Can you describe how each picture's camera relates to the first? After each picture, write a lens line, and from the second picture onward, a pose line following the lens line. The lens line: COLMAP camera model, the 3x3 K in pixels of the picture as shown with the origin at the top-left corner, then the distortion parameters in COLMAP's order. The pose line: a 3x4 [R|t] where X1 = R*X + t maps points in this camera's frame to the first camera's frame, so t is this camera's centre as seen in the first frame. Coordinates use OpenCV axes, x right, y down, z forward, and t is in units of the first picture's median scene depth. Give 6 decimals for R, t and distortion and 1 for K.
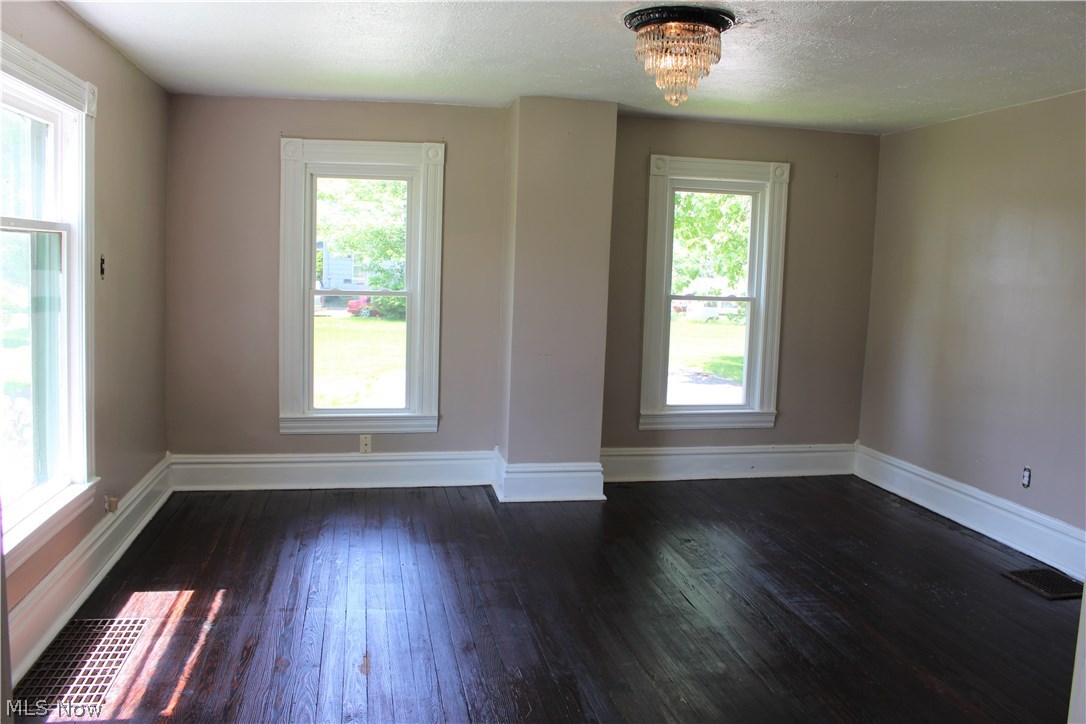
lens RADIAL K [[883.5, 0, 542.1], [0, 883.5, 363.1], [0, 0, 1]] dist [-0.128266, 0.000934]
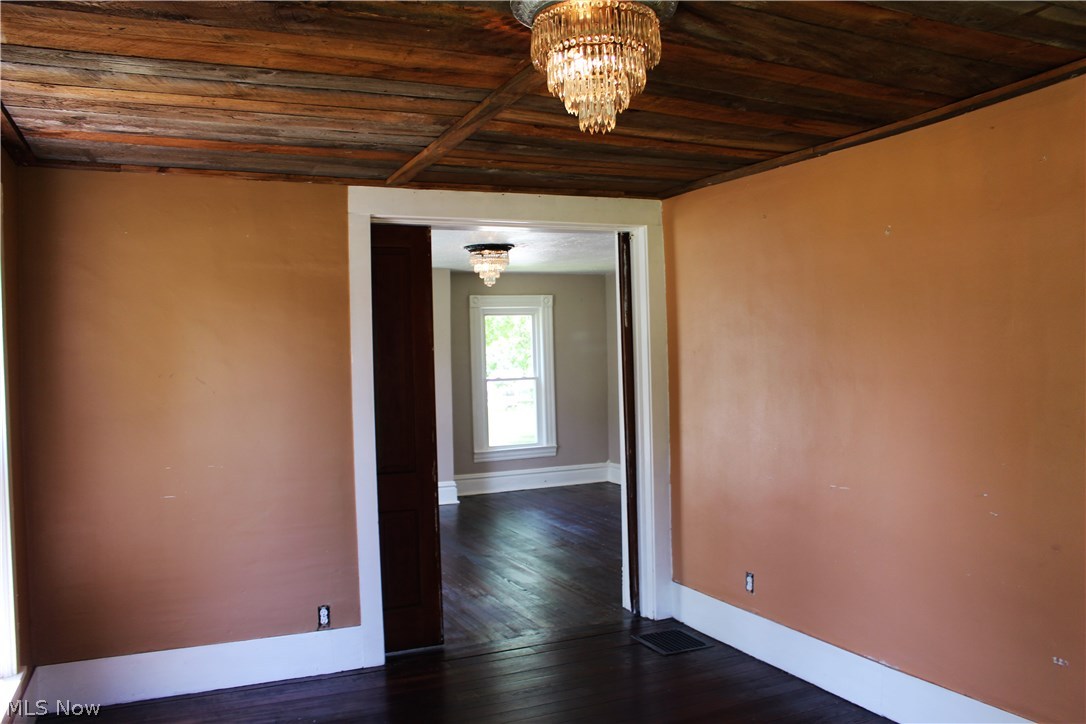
lens RADIAL K [[883.5, 0, 545.0], [0, 883.5, 362.1], [0, 0, 1]] dist [-0.128266, 0.000934]
pose [[0.971009, -0.060930, 0.231148, -0.126629], [0.085989, 0.991272, -0.099926, 0.064948], [-0.223042, 0.116905, 0.967773, -0.616920]]
